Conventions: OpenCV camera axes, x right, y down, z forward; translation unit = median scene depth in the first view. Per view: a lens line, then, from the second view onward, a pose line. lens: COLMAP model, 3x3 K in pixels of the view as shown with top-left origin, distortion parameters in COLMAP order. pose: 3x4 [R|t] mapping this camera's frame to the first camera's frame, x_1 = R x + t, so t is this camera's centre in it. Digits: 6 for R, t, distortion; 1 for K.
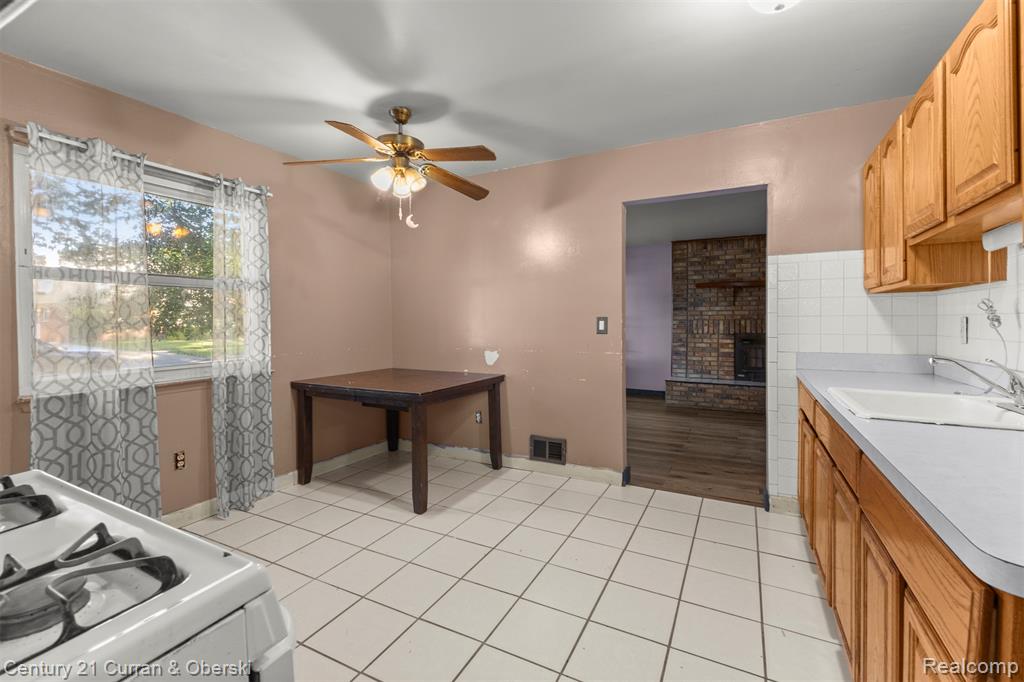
lens RADIAL K [[443.4, 0, 514.2], [0, 443.4, 332.6], [0, 0, 1]] dist [0.002824, -0.000739]
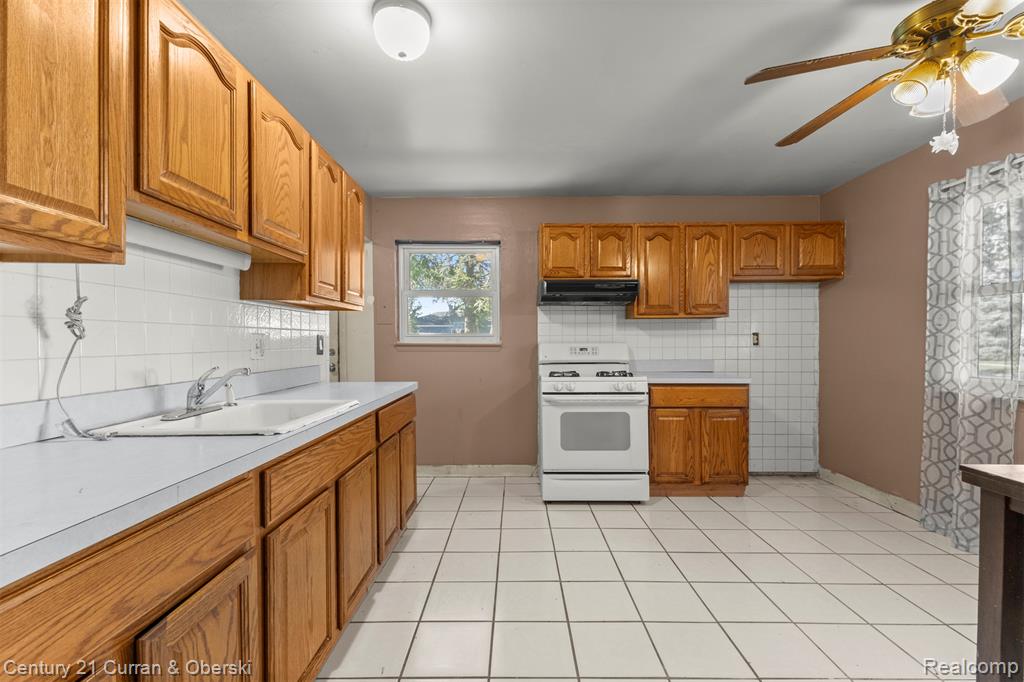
lens RADIAL K [[443.4, 0, 511.6], [0, 443.4, 344.5], [0, 0, 1]] dist [0.002824, -0.000739]
pose [[-0.888643, 0.010139, -0.458487, 0.197020], [-0.005002, 0.999482, 0.031797, -0.009390], [0.458572, 0.030550, -0.888132, 0.507505]]
